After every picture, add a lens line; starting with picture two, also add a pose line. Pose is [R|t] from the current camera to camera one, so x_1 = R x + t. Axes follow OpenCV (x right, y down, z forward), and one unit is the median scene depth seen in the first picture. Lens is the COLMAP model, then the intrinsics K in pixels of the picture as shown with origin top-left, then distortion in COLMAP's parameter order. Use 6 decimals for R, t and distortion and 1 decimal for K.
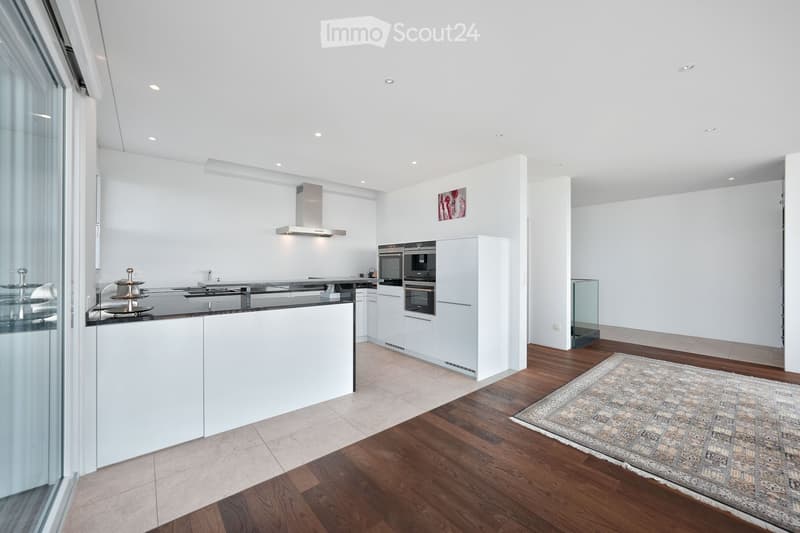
lens RADIAL K [[298.0, 0, 400.5], [0, 298.0, 267.8], [0, 0, 1]] dist [0.001423, 0.000682]
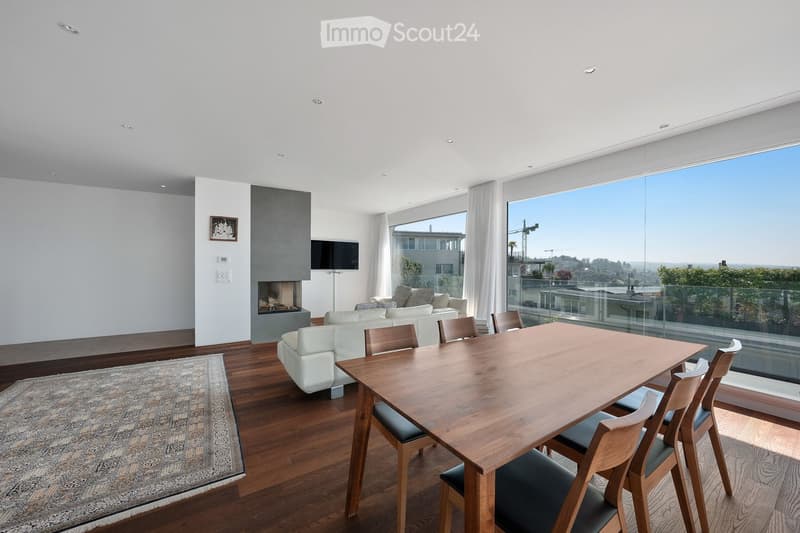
lens RADIAL K [[303.2, 0, 395.9], [0, 303.2, 265.9], [0, 0, 1]] dist [-0.003780, -0.000143]
pose [[0.141715, 0.002058, 0.989905, 0.185581], [-0.002943, 0.999994, -0.001658, 0.004129], [-0.989903, -0.002678, 0.141720, -0.027621]]
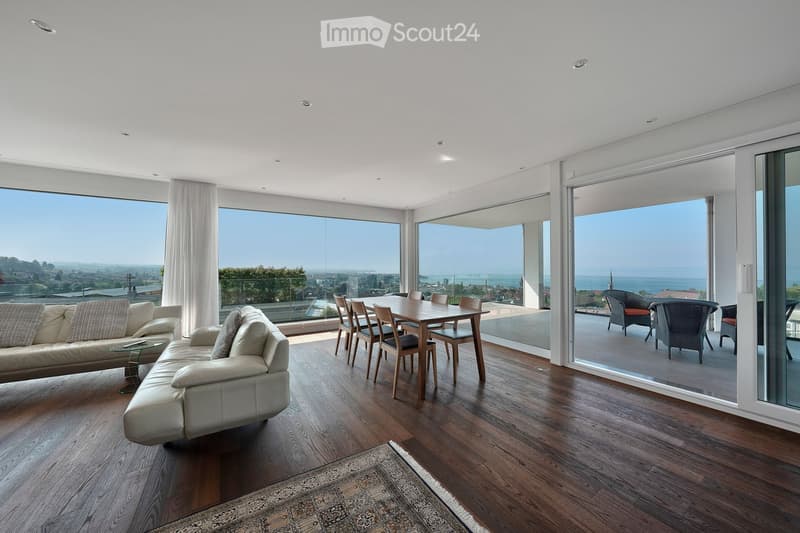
lens RADIAL K [[282.7, 0, 405.2], [0, 282.7, 263.4], [0, 0, 1]] dist [-0.022973, 0.003556]
pose [[-0.991111, 0.005722, 0.132912, 0.694918], [0.004198, 0.999922, -0.011742, -0.001163], [-0.132969, -0.011080, -0.991058, 1.223457]]
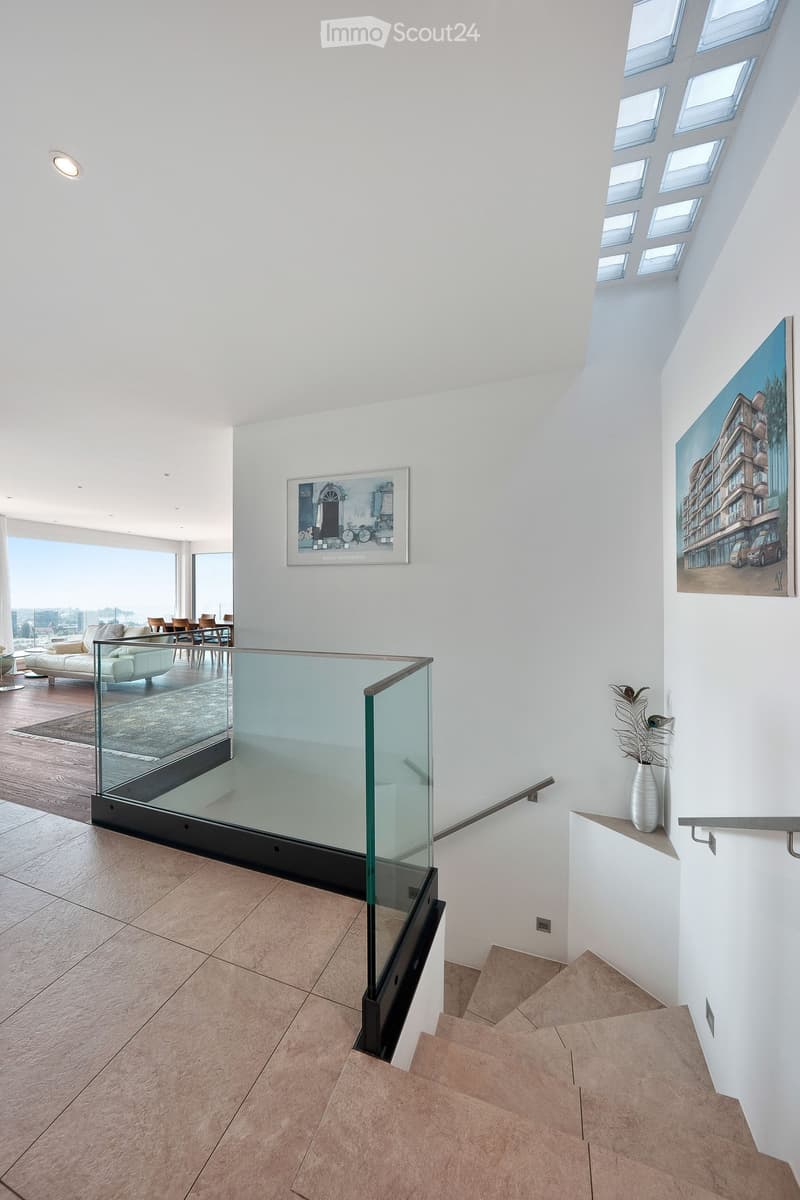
lens RADIAL K [[424.1, 0, 402.3], [0, 424.1, 593.9], [0, 0, 1]] dist [-0.022973, 0.003556]
pose [[-0.869478, 0.005044, -0.493945, 1.204403], [0.004404, 0.999987, 0.002459, -0.015001], [0.493951, -0.000038, -0.869489, 3.268664]]
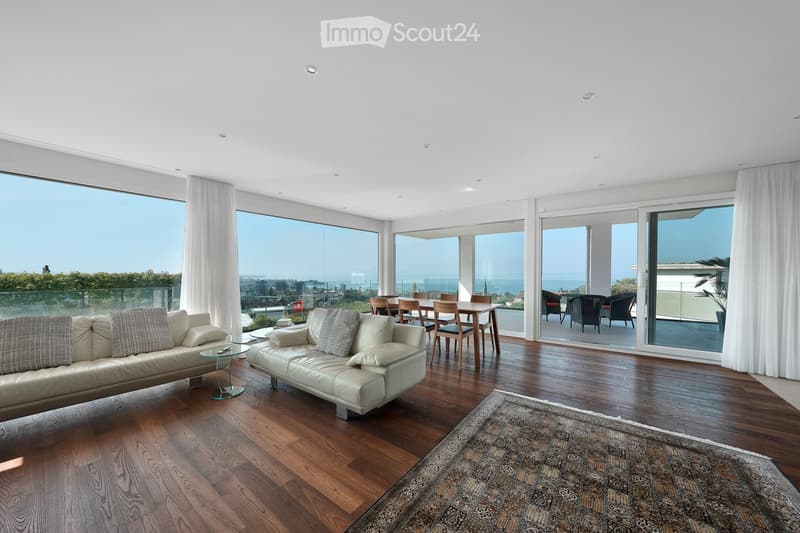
lens RADIAL K [[282.7, 0, 403.0], [0, 282.7, 275.4], [0, 0, 1]] dist [-0.022973, 0.003556]
pose [[-0.975839, 0.003172, -0.218469, 1.489389], [0.000527, 0.999926, 0.012163, -0.003621], [0.218491, 0.011754, -0.975768, 1.508007]]
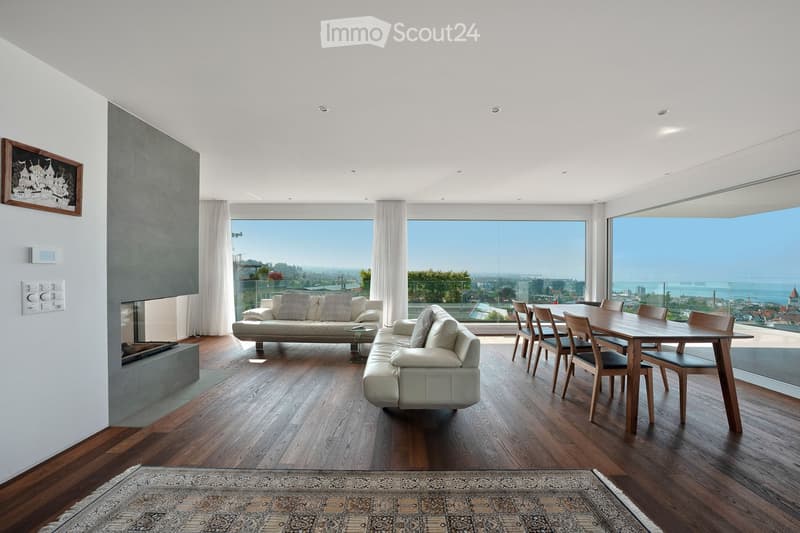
lens RADIAL K [[282.7, 0, 401.4], [0, 282.7, 269.6], [0, 0, 1]] dist [-0.022973, 0.003556]
pose [[-0.763882, 0.000217, 0.645356, 0.767171], [-0.002341, 0.999992, -0.003106, -0.001443], [-0.645352, -0.003883, -0.763876, 1.274441]]
